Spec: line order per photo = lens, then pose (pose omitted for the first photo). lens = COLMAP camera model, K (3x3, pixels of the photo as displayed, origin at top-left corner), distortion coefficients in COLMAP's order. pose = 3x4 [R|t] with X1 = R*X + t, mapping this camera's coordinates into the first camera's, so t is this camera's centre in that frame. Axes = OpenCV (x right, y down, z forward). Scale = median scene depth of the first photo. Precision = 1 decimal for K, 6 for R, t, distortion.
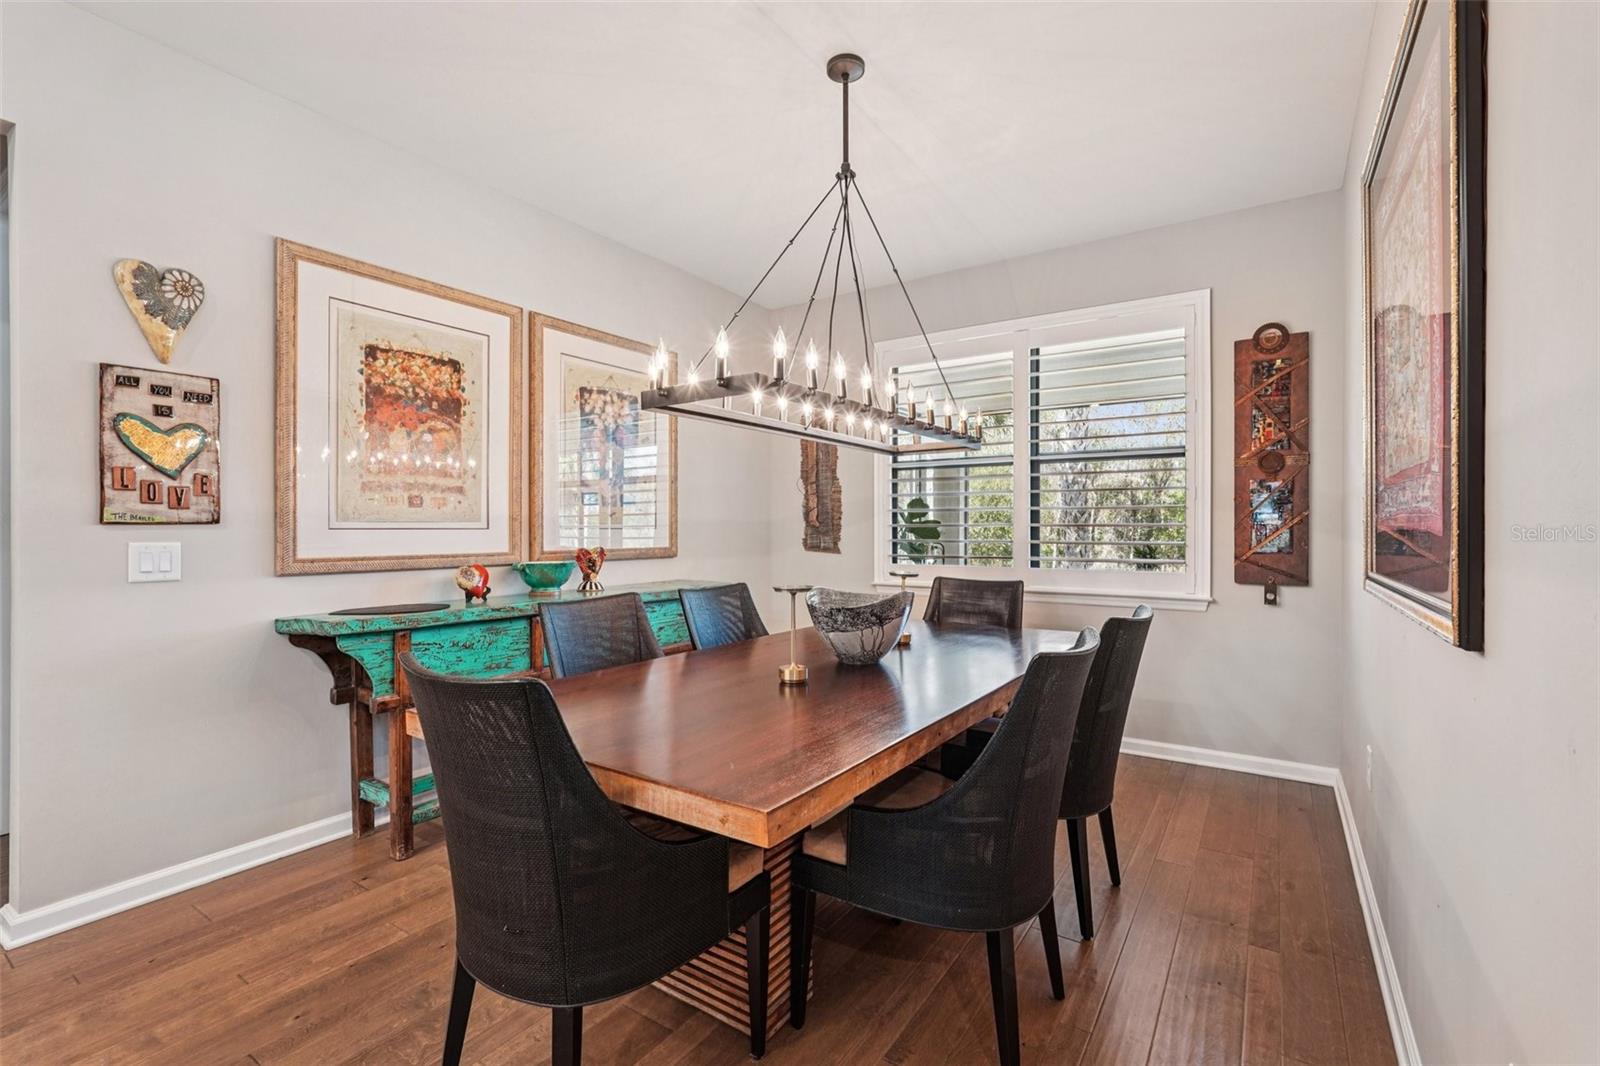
lens RADIAL K [[708.9, 0, 807.7], [0, 708.9, 529.0], [0, 0, 1]] dist [-0.011384, 0.005616]
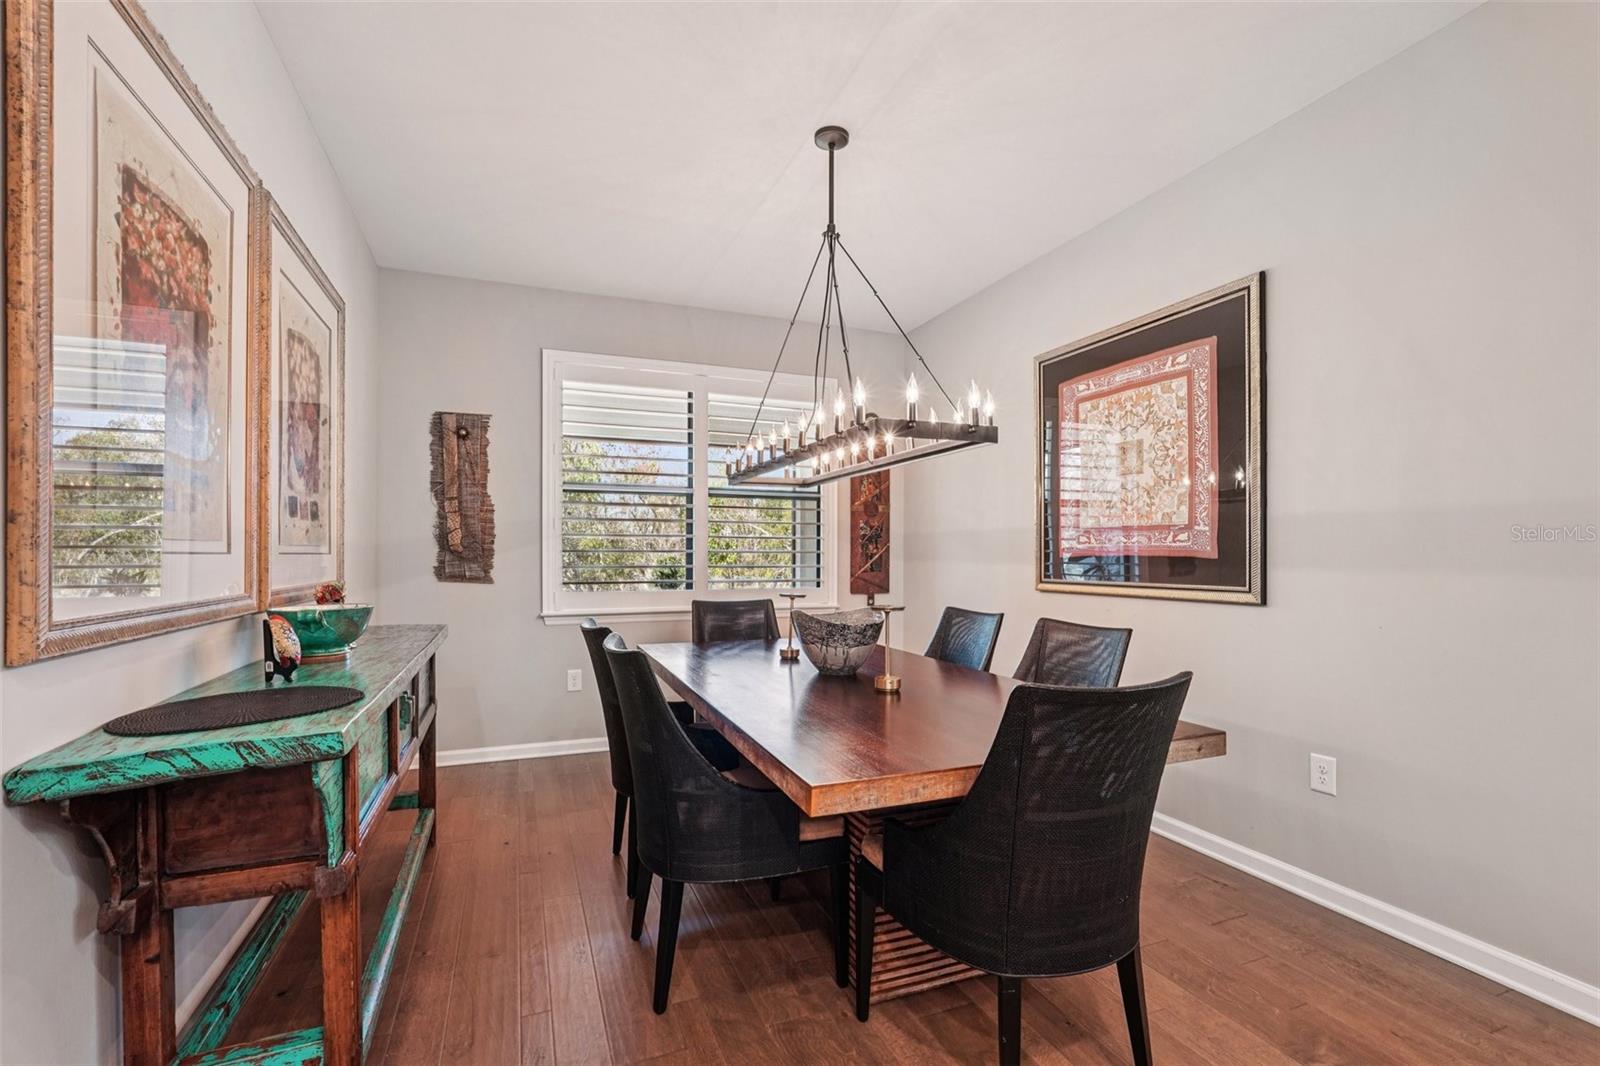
lens RADIAL K [[708.9, 0, 794.1], [0, 708.9, 559.7], [0, 0, 1]] dist [-0.011384, 0.005616]
pose [[0.572263, -0.004652, 0.820057, -0.559366], [-0.000310, 0.999983, 0.005889, 0.001022], [-0.820070, -0.003624, 0.572251, 0.265713]]
